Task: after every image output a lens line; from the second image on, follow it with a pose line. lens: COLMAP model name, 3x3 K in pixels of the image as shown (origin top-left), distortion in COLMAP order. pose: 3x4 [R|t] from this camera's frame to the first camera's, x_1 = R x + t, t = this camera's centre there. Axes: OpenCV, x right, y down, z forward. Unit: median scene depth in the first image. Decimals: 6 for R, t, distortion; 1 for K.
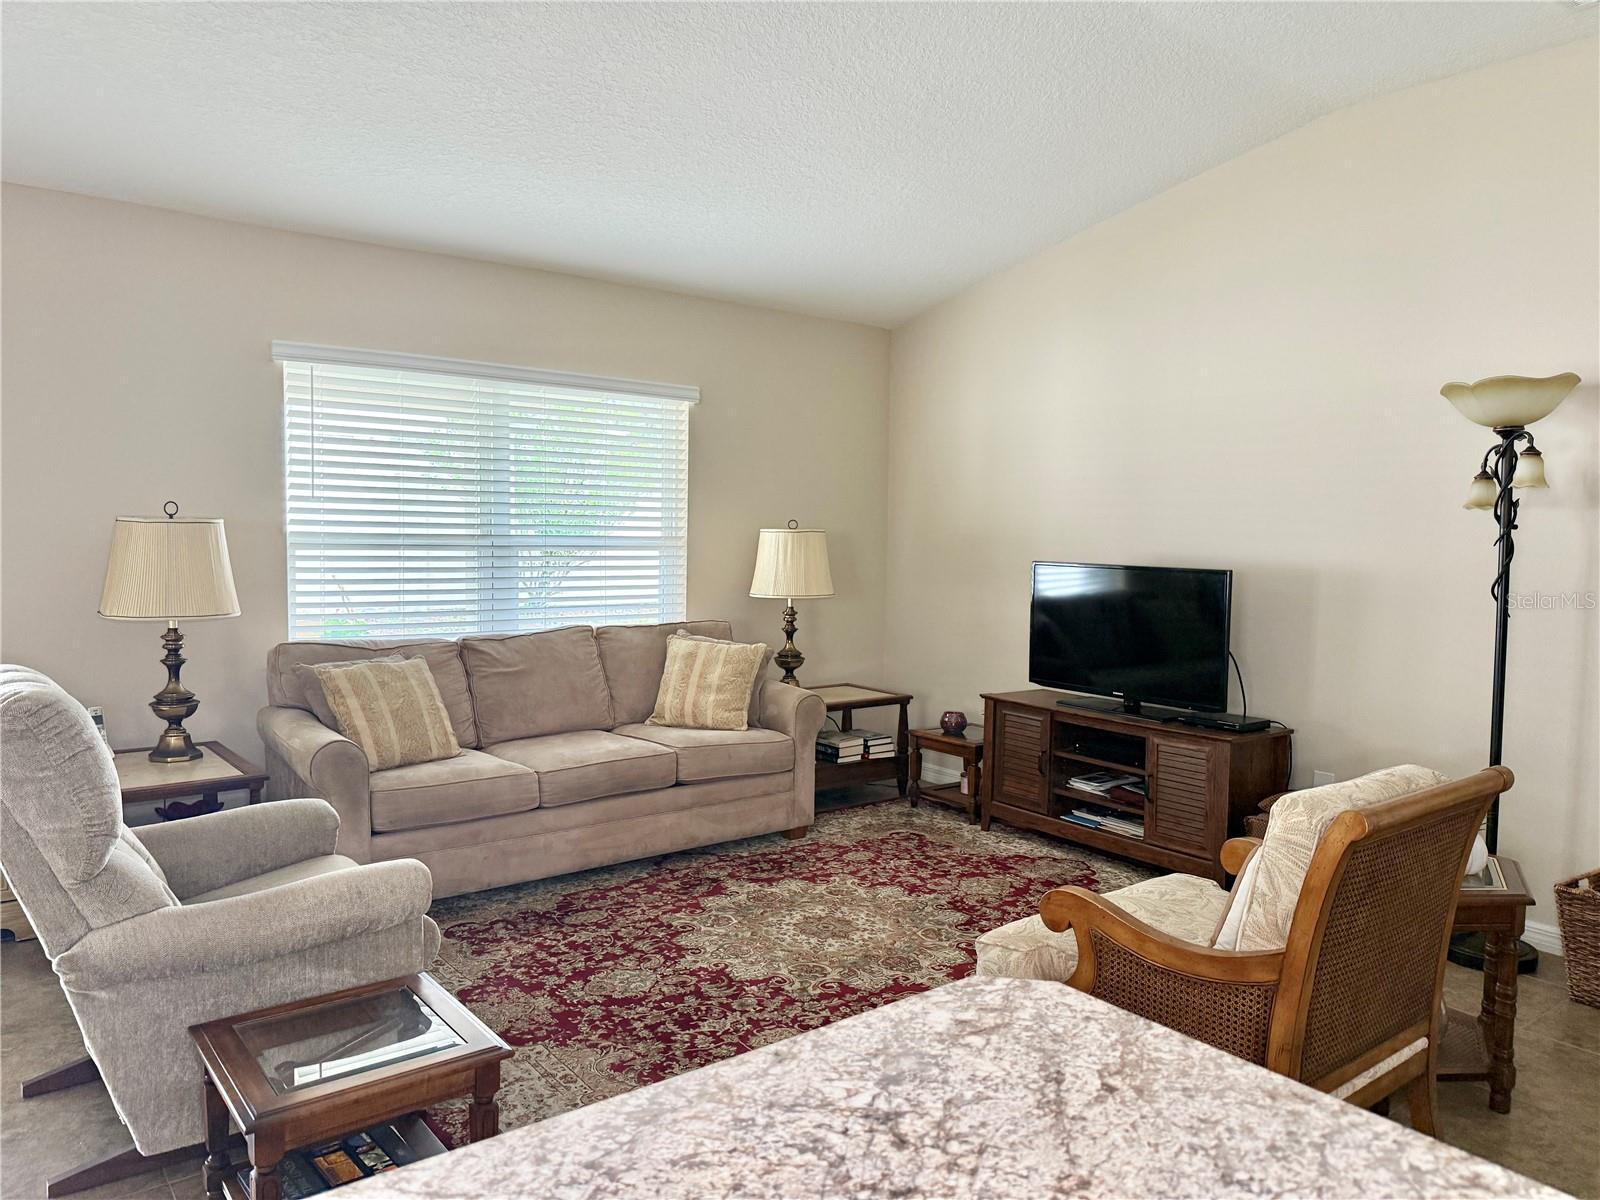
lens RADIAL K [[1116.9, 0, 800.0], [0, 1116.9, 600.0], [0, 0, 1]] dist [0.103167, -0.164699]
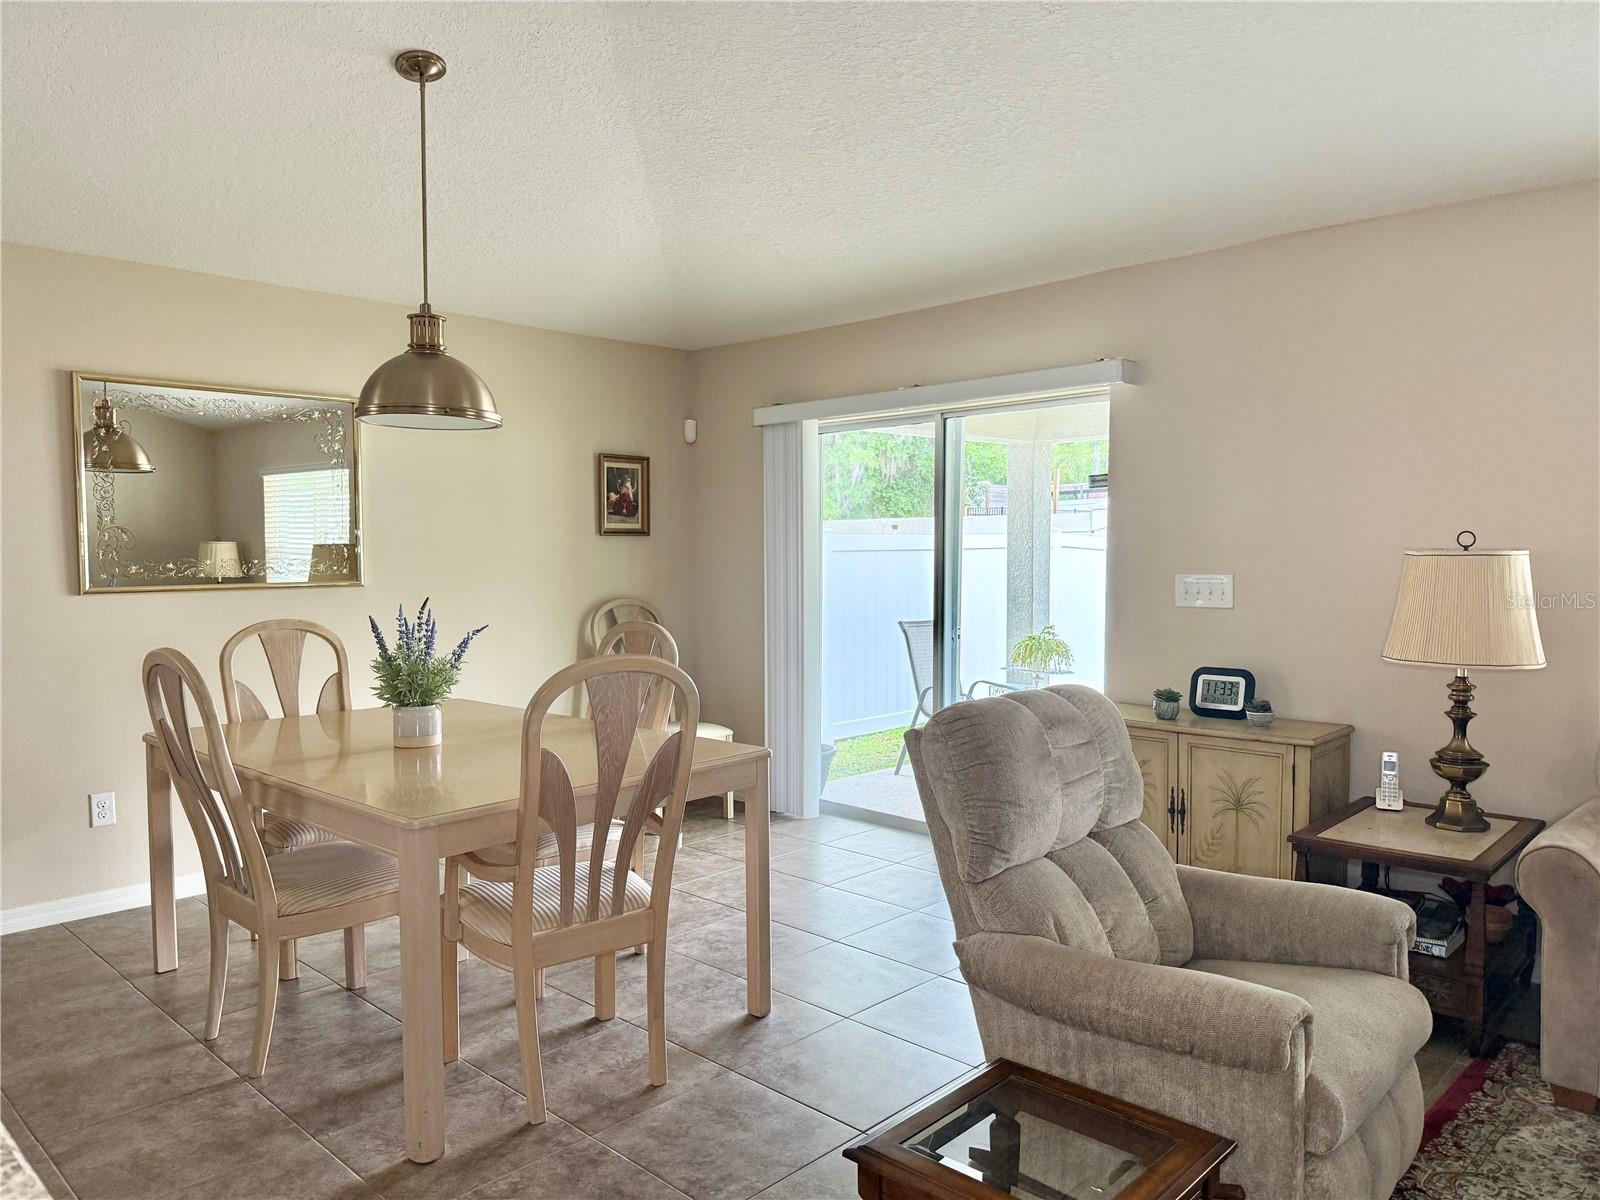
lens RADIAL K [[1119.0, 0, 800.0], [0, 1119.0, 600.0], [0, 0, 1]] dist [0.076542, -0.168963]
pose [[0.136807, 0.028189, -0.990197, 0.200225], [-0.054310, 0.998305, 0.020917, -0.021108], [0.989108, 0.050916, 0.138106, 0.325219]]
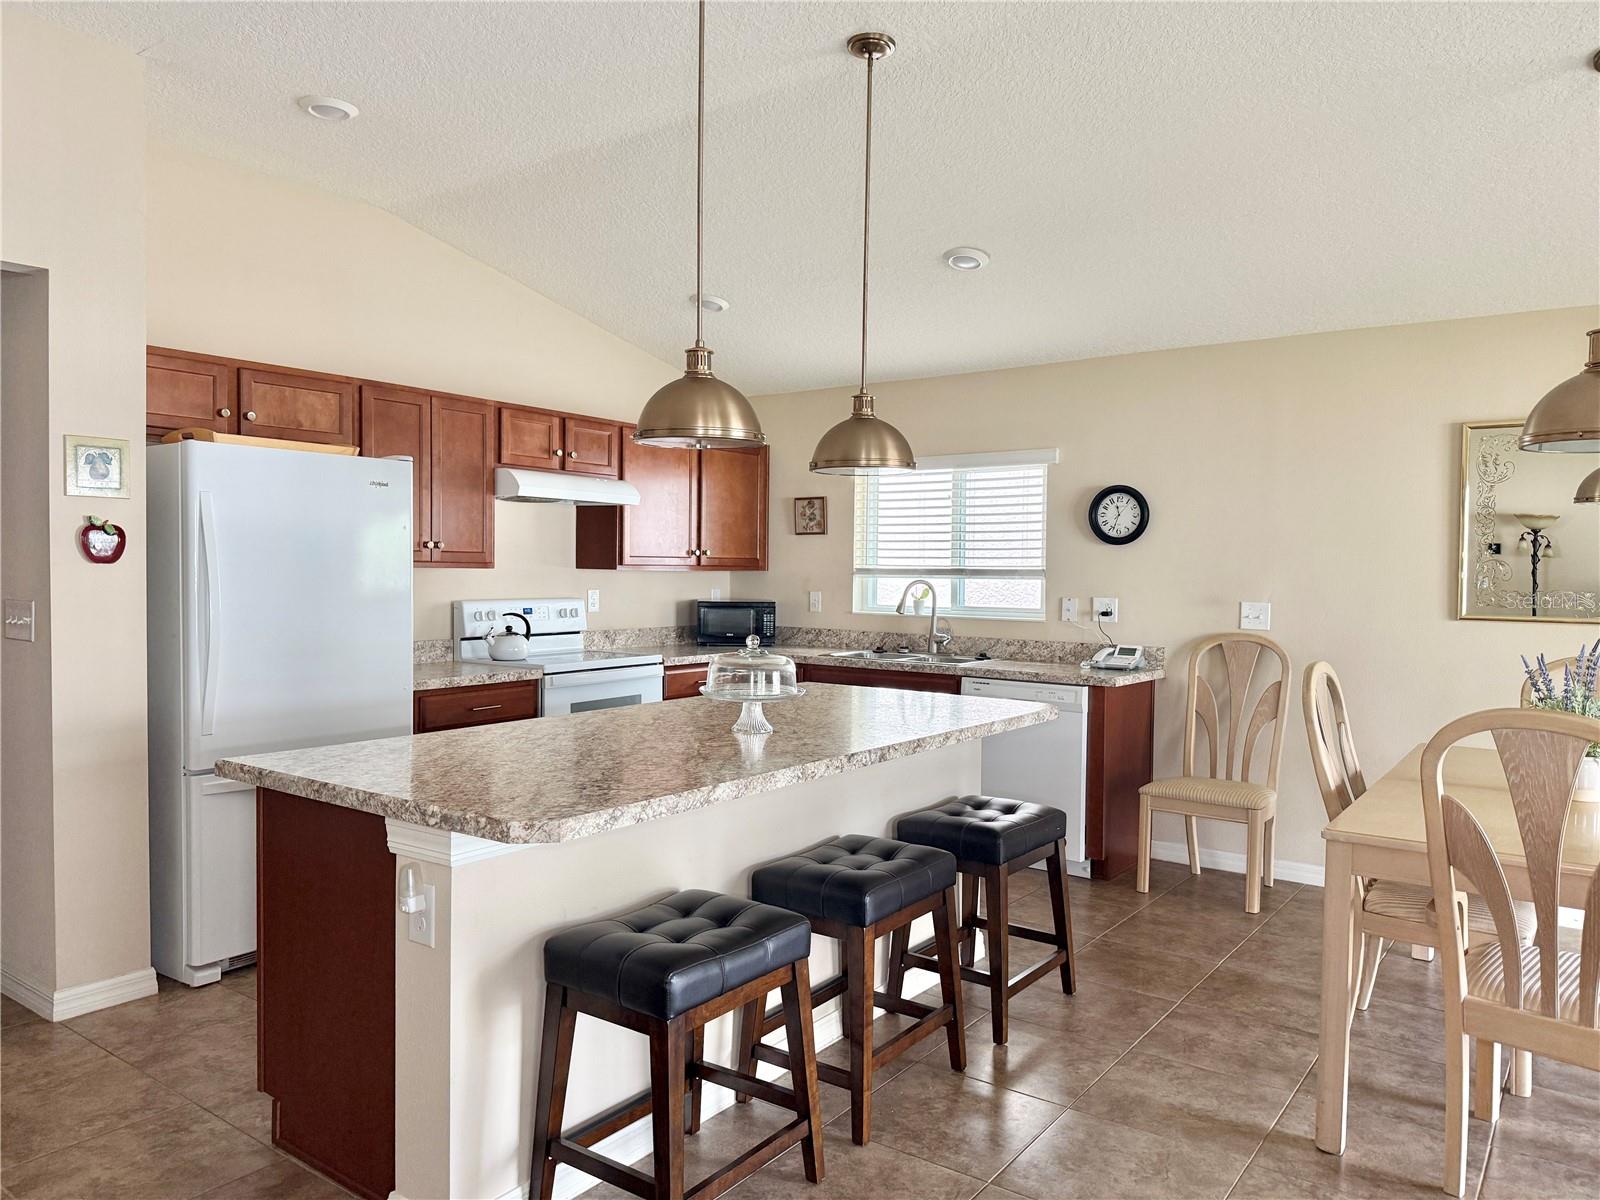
lens RADIAL K [[1116.9, 0, 800.0], [0, 1116.9, 600.0], [0, 0, 1]] dist [0.103167, -0.164699]
pose [[-0.965742, -0.022894, -0.258494, 0.057391], [-0.045378, 0.995652, 0.081351, -0.051167], [0.255507, 0.090294, -0.962581, 0.721904]]
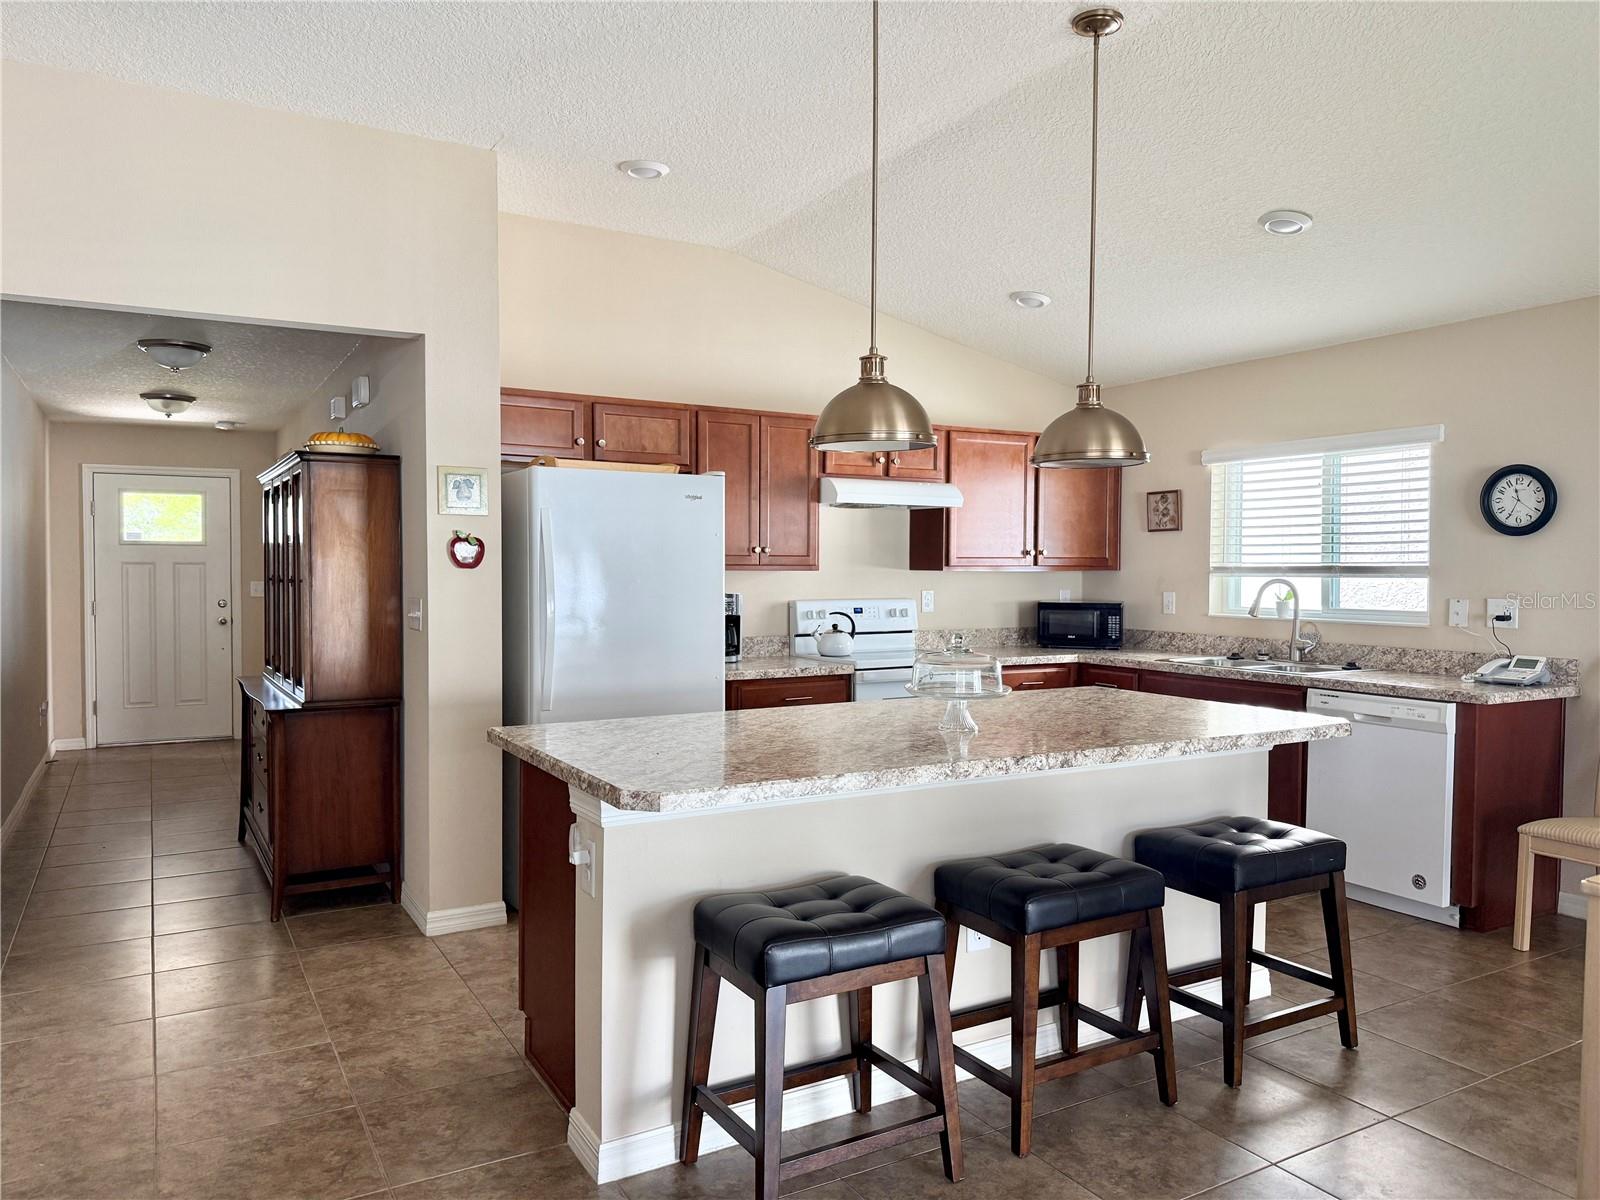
lens RADIAL K [[1116.9, 0, 800.0], [0, 1116.9, 600.0], [0, 0, 1]] dist [0.103167, -0.164699]
pose [[-0.987308, -0.025852, 0.156699, -0.117629], [-0.011661, 0.995800, 0.090809, -0.055010], [-0.158388, 0.087829, -0.983463, 0.750185]]
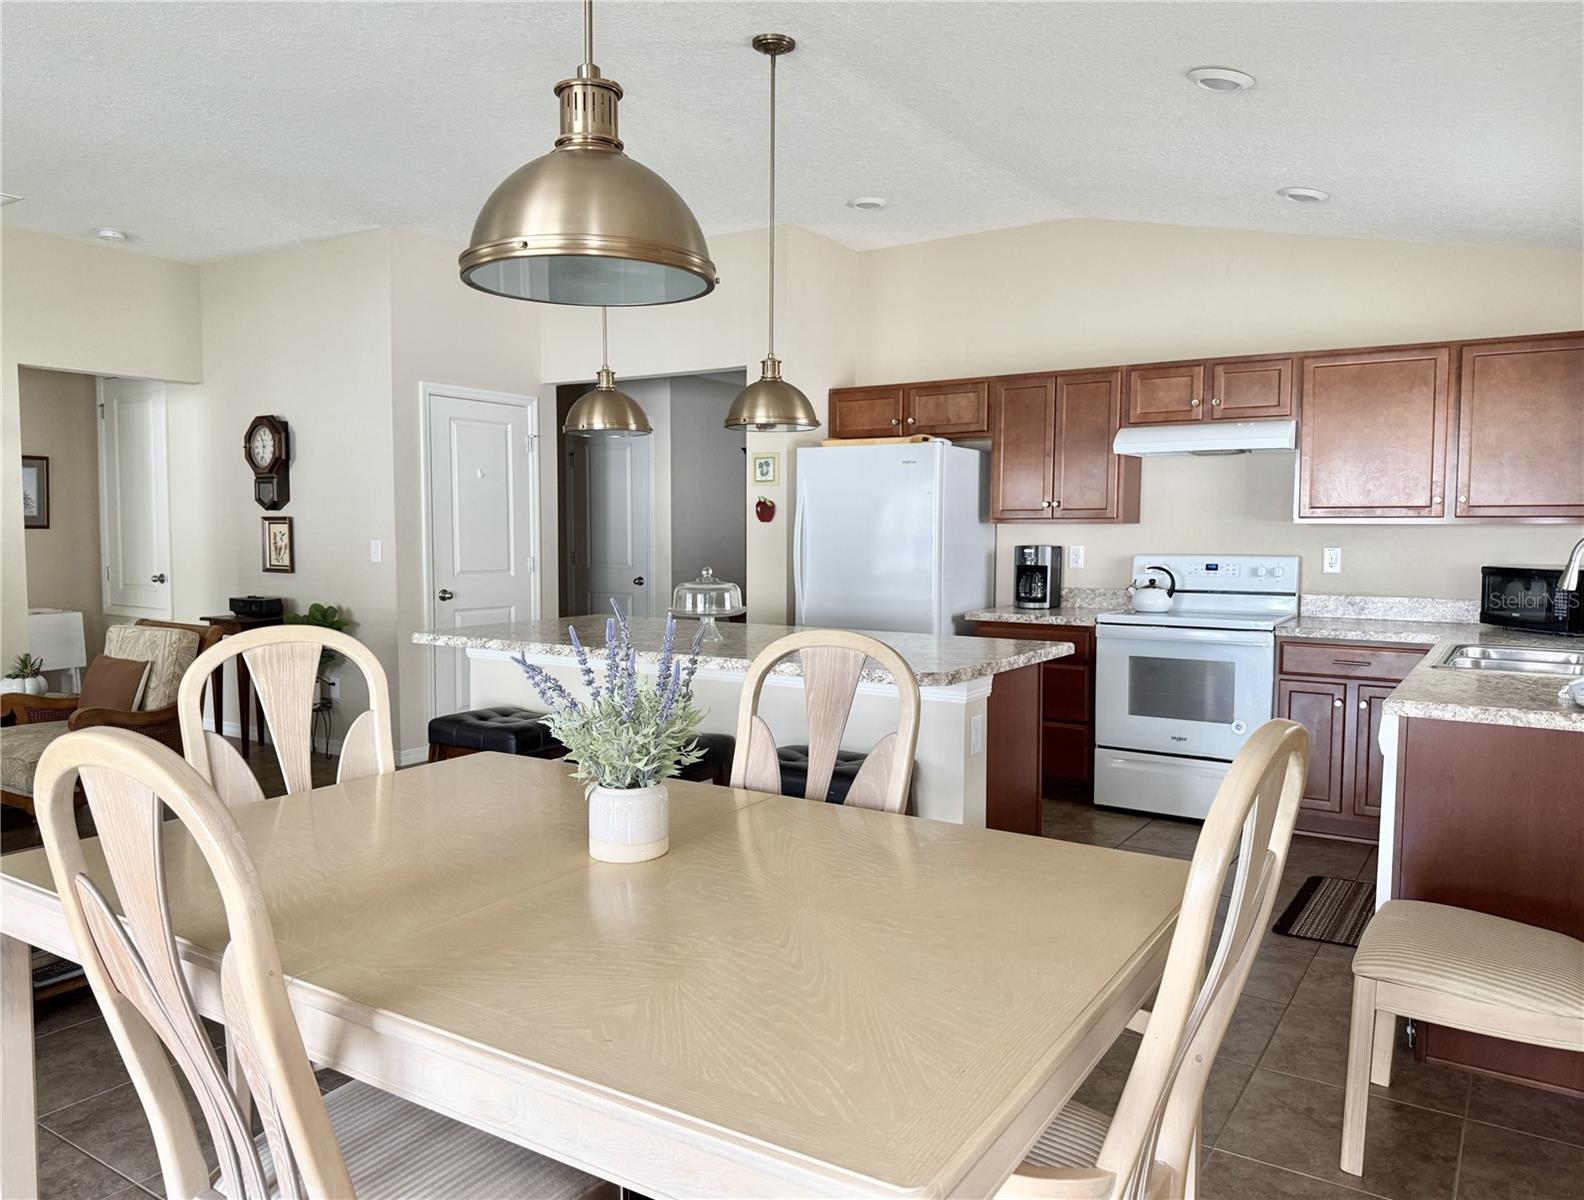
lens RADIAL K [[1118.7, 0, 792.0], [0, 1118.7, 600.0], [0, 0, 1]] dist [0.173945, -0.377436]
pose [[-0.328711, -0.076199, 0.941351, -1.034721], [0.047225, 0.994167, 0.096965, -0.028676], [-0.943249, 0.076329, -0.323196, 0.260201]]
